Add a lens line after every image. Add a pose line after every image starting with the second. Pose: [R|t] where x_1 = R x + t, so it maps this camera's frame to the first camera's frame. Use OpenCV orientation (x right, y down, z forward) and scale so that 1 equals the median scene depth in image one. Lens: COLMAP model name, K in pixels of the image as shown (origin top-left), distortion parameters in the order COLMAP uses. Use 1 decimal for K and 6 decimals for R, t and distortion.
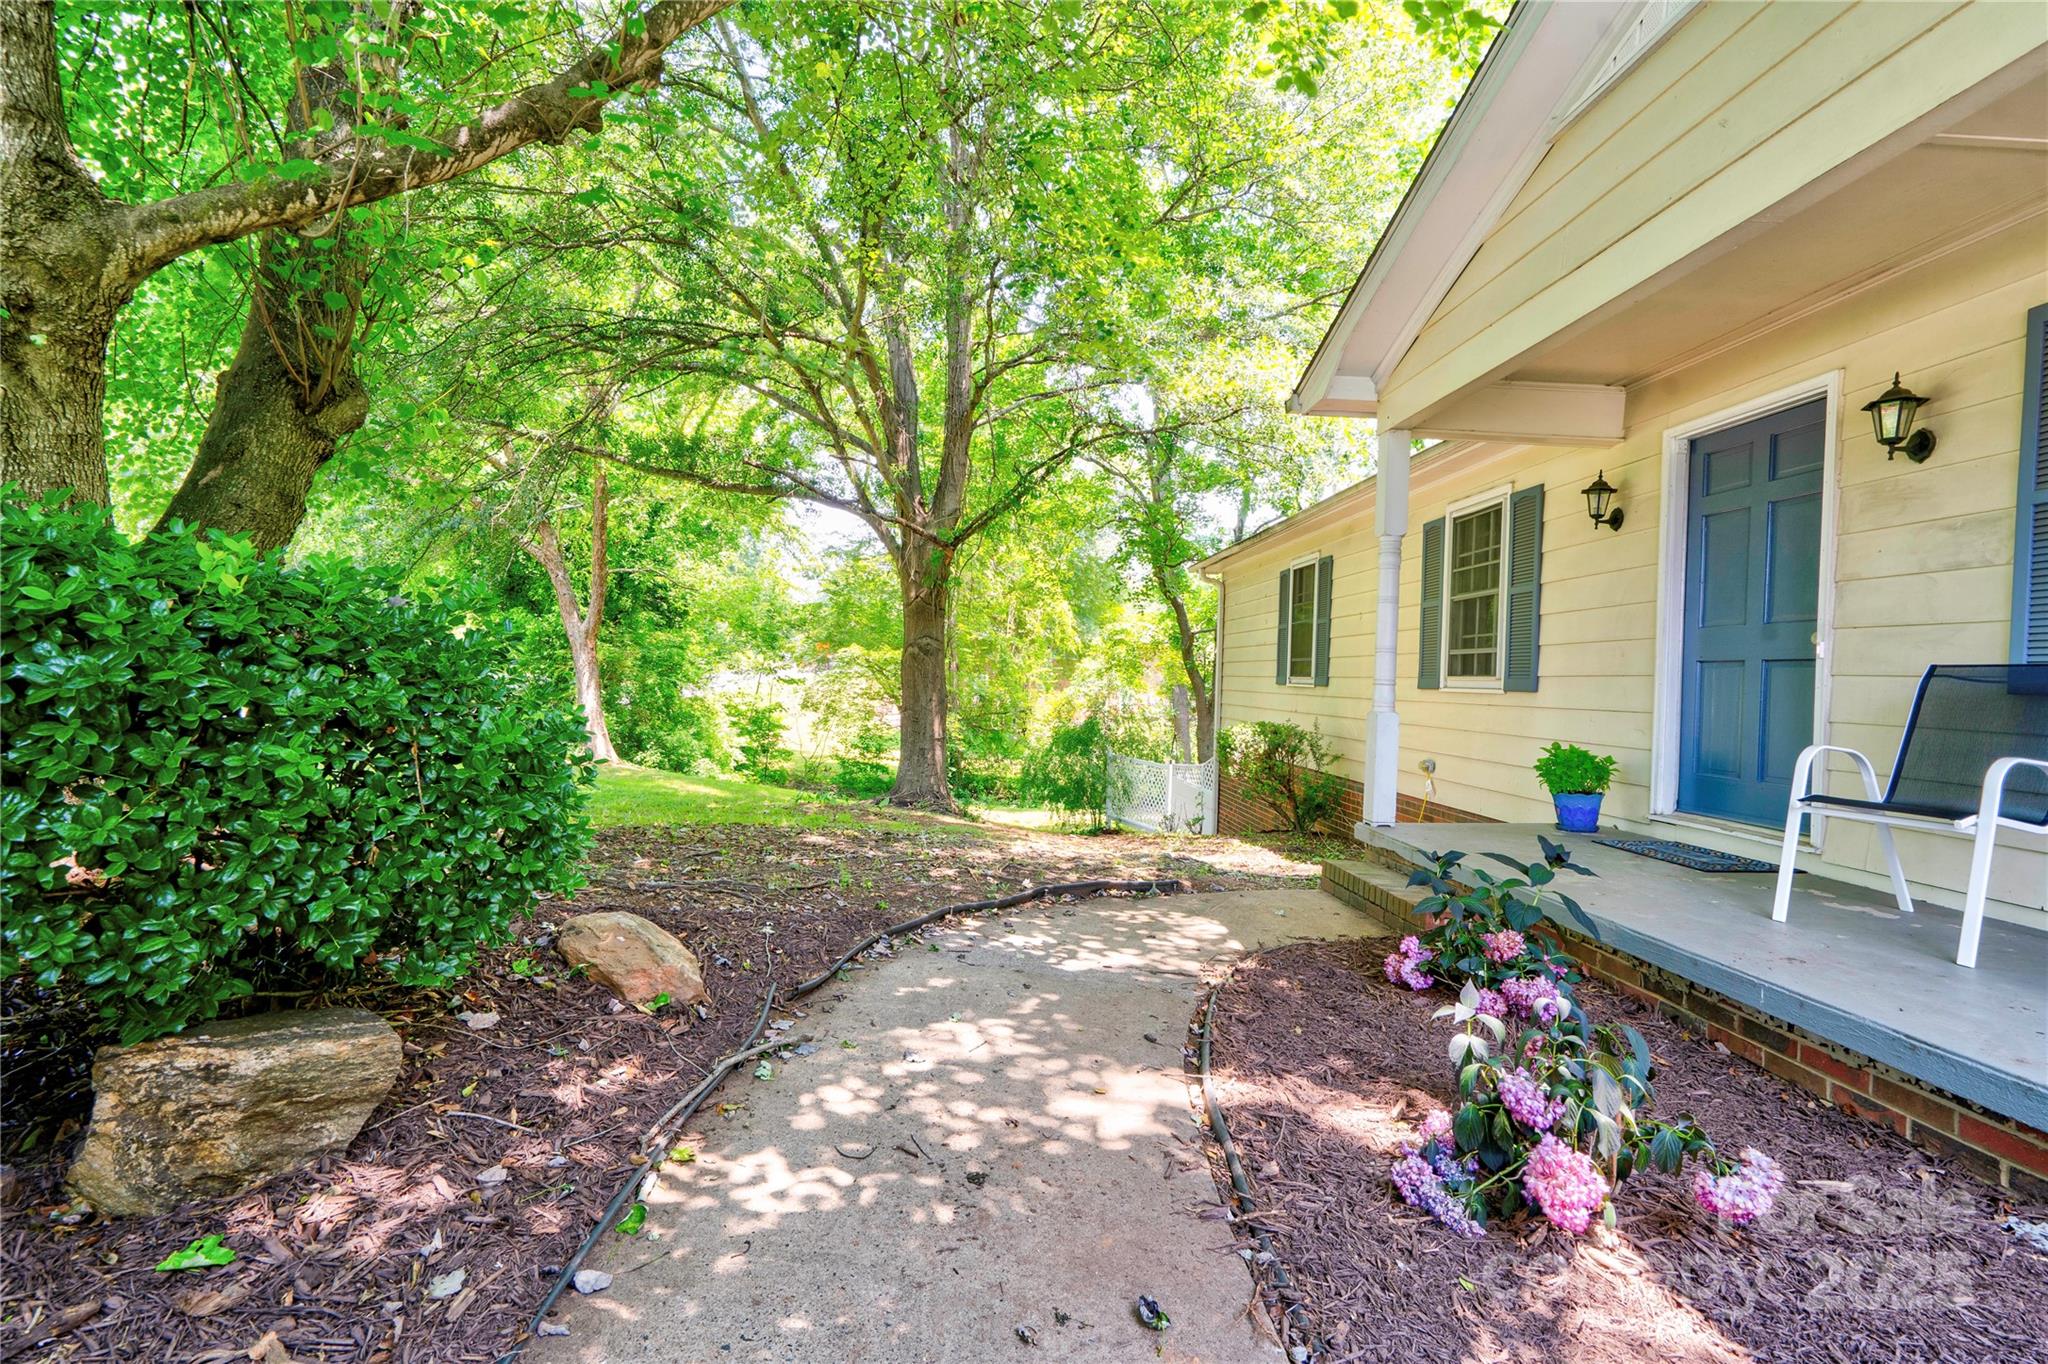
lens RADIAL K [[942.1, 0, 1008.9], [0, 942.1, 681.3], [0, 0, 1]] dist [-0.001559, 0.008027]
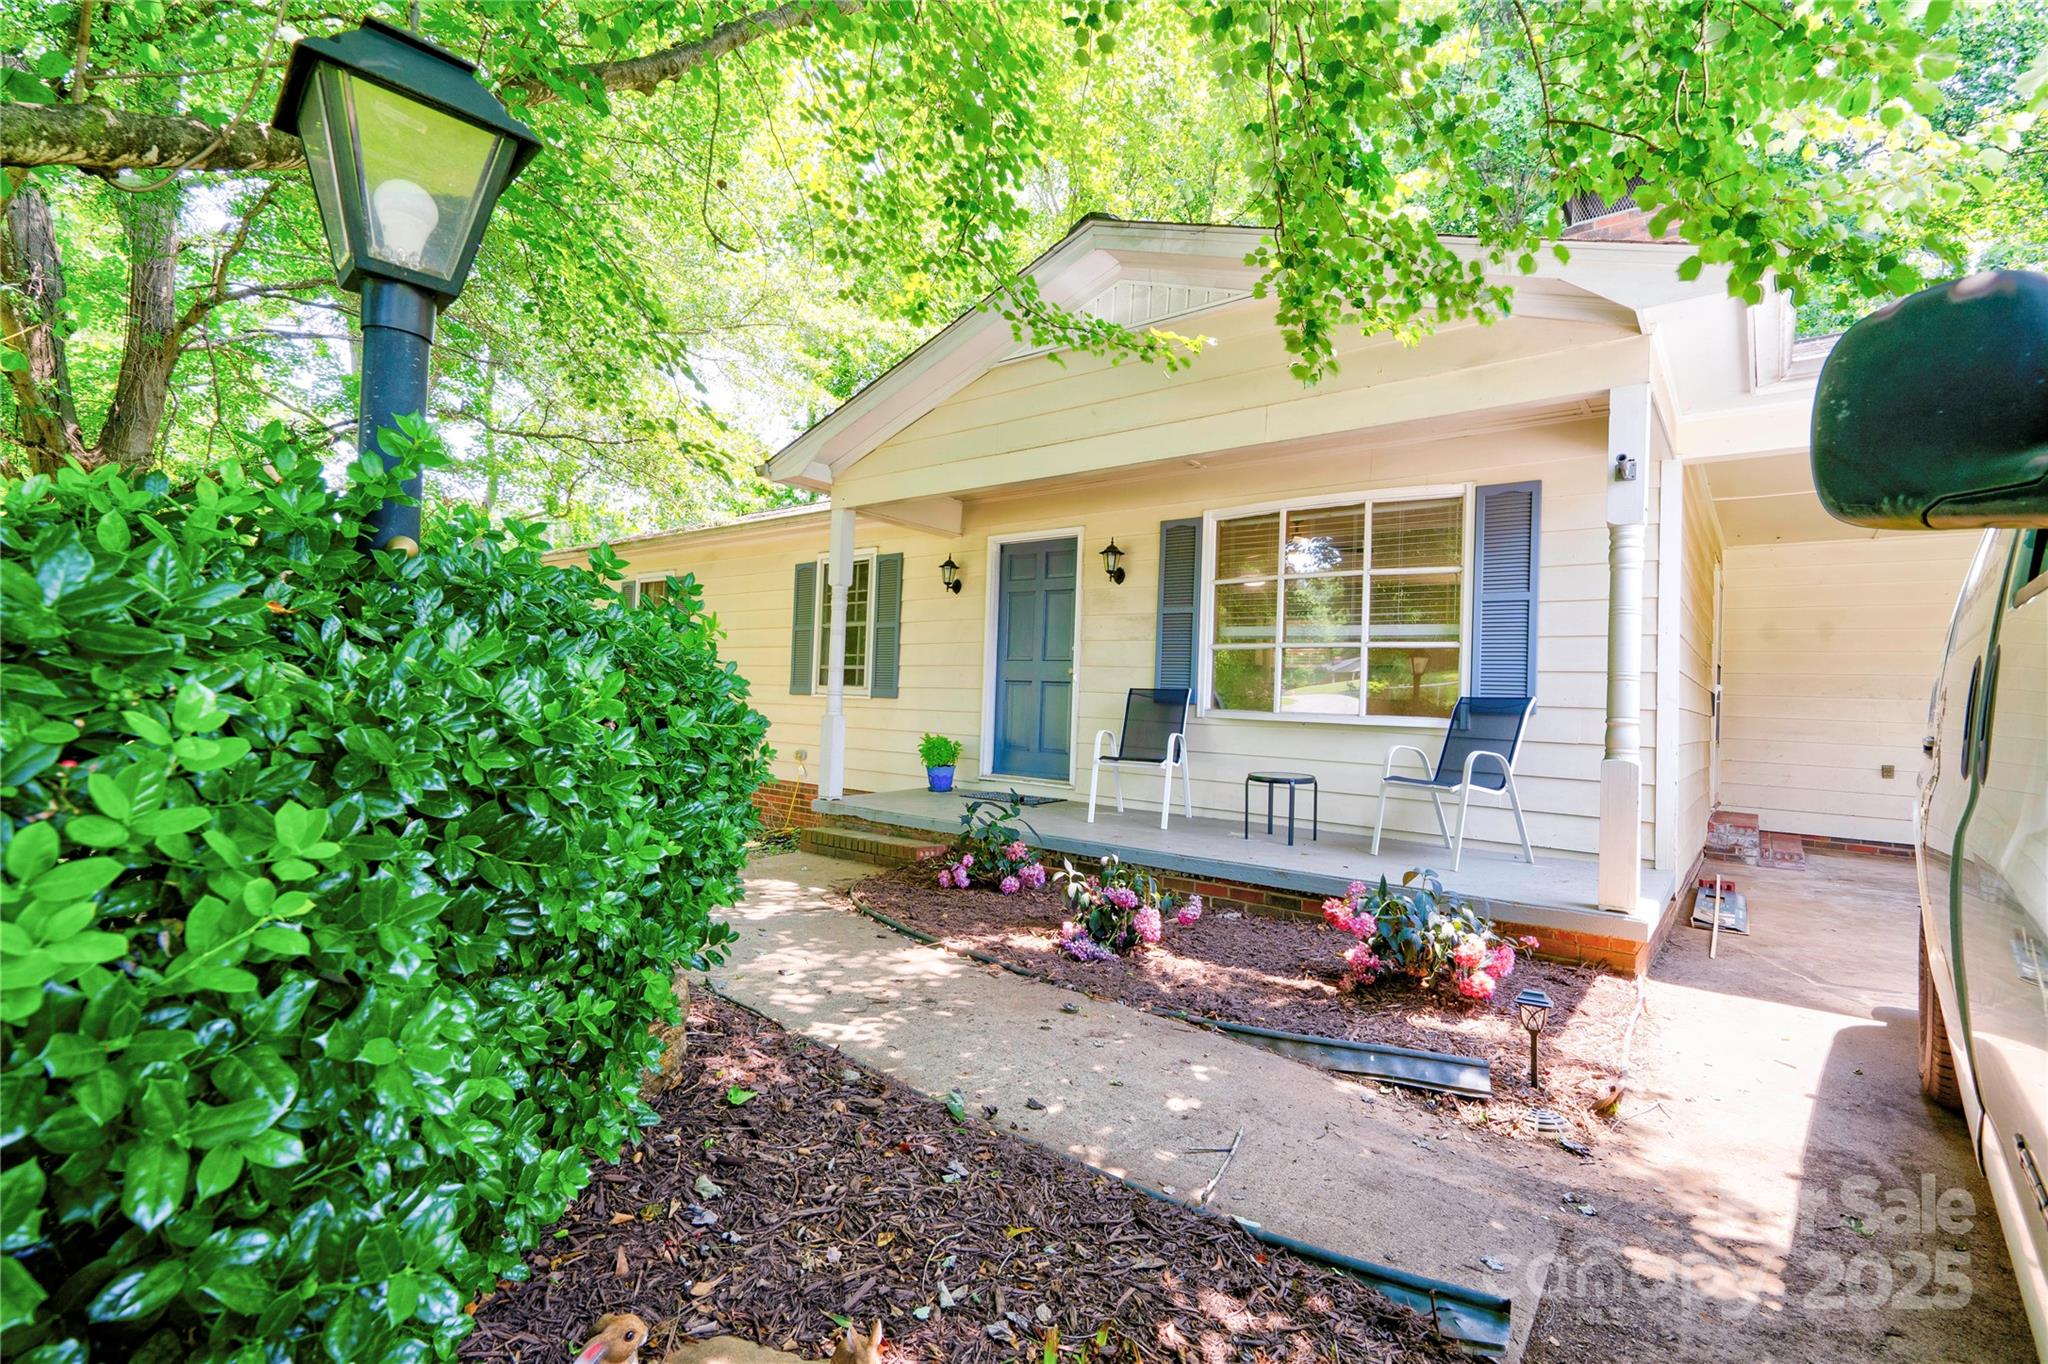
lens RADIAL K [[942.1, 0, 1008.9], [0, 942.1, 681.3], [0, 0, 1]] dist [-0.001559, 0.008027]
pose [[0.665535, 0.007314, 0.746331, -0.603183], [-0.012008, 0.999927, 0.000908, -0.027516], [-0.746270, -0.009566, 0.665575, -0.118528]]
